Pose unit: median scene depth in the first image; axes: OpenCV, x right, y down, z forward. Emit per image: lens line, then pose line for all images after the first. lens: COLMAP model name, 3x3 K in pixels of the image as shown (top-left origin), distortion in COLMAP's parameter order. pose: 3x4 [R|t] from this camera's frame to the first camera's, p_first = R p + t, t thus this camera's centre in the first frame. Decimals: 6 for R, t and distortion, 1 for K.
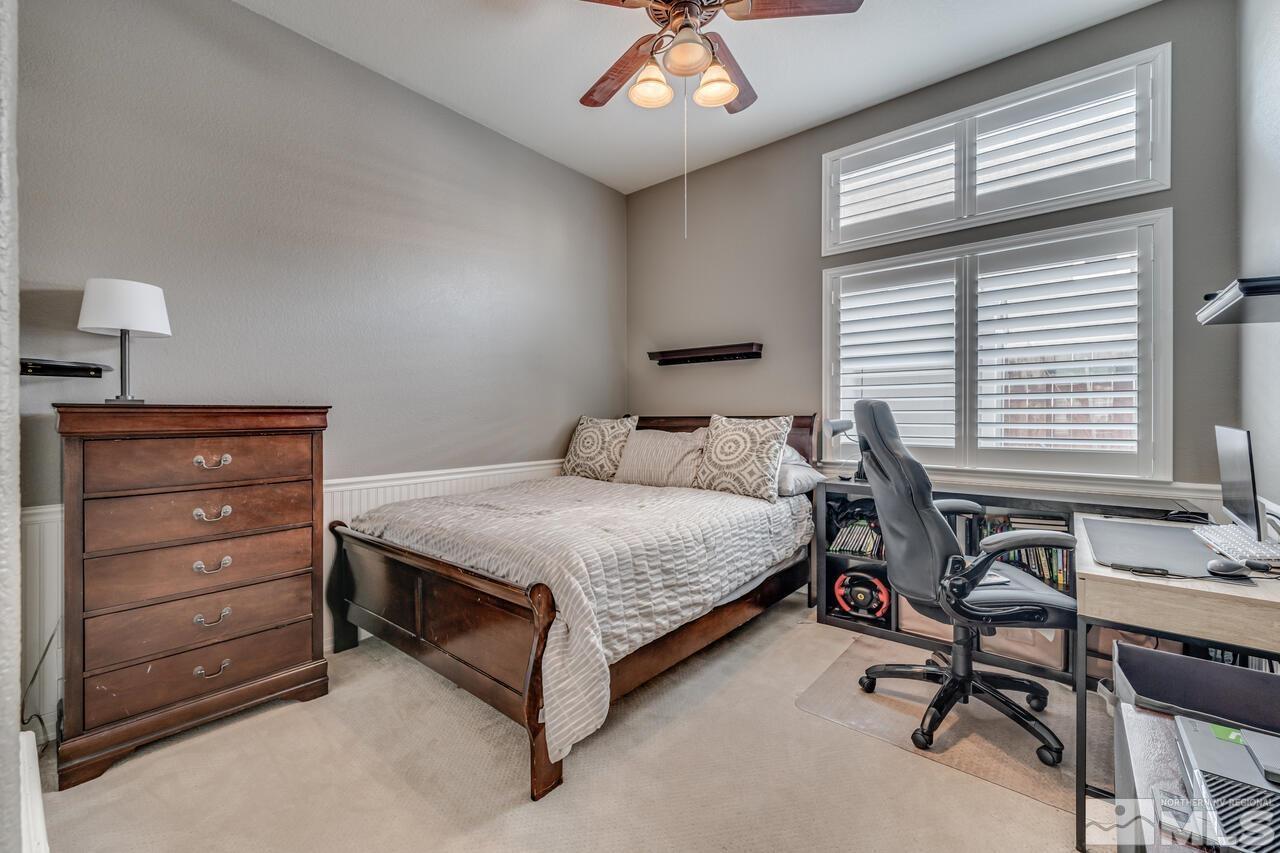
lens RADIAL K [[522.2, 0, 637.4], [0, 522.2, 423.5], [0, 0, 1]] dist [-0.000507, -0.000027]
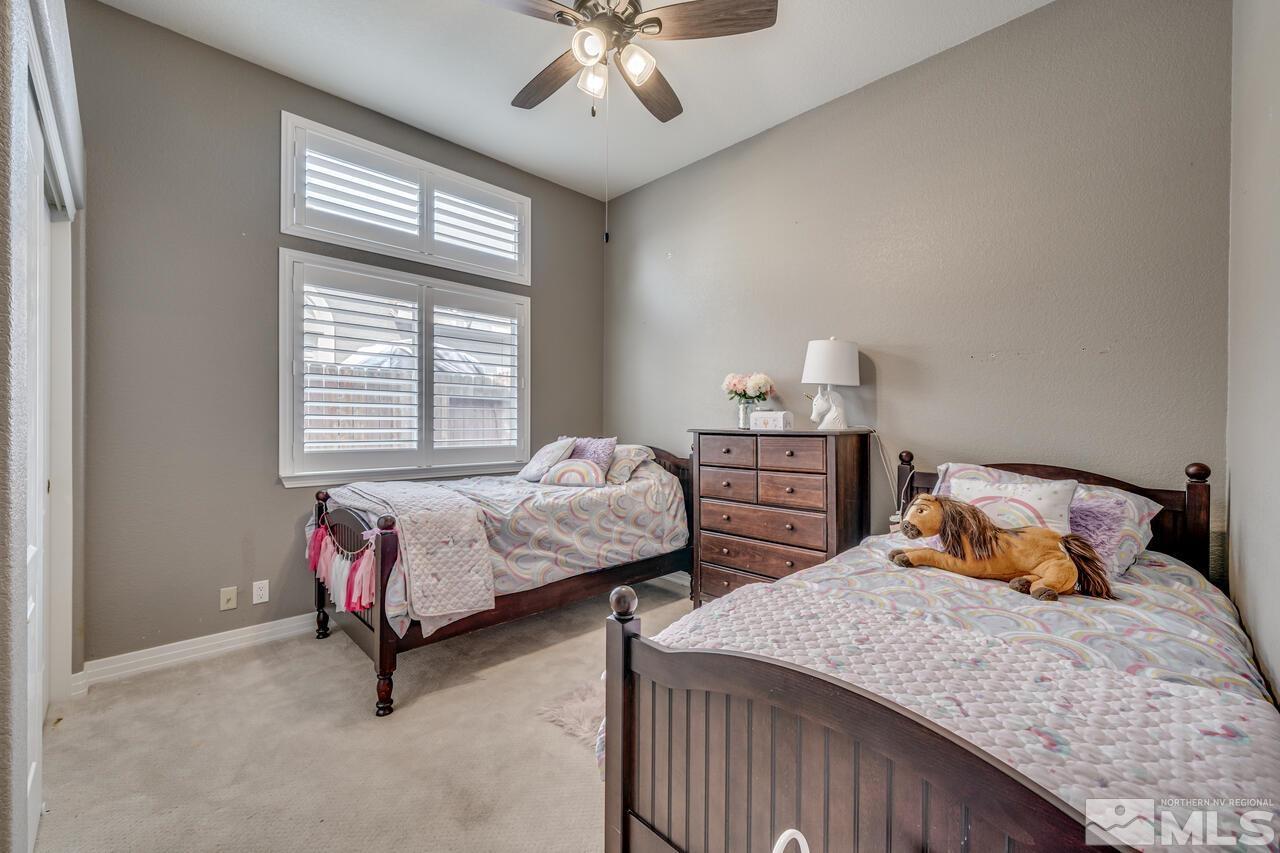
lens RADIAL K [[522.2, 0, 637.2], [0, 522.2, 423.5], [0, 0, 1]] dist [-0.000507, -0.000027]
pose [[0.103582, 0.000587, 0.994621, -0.487509], [0.007579, 0.999970, -0.001380, -0.005660], [-0.994592, 0.007681, 0.103574, 0.395915]]
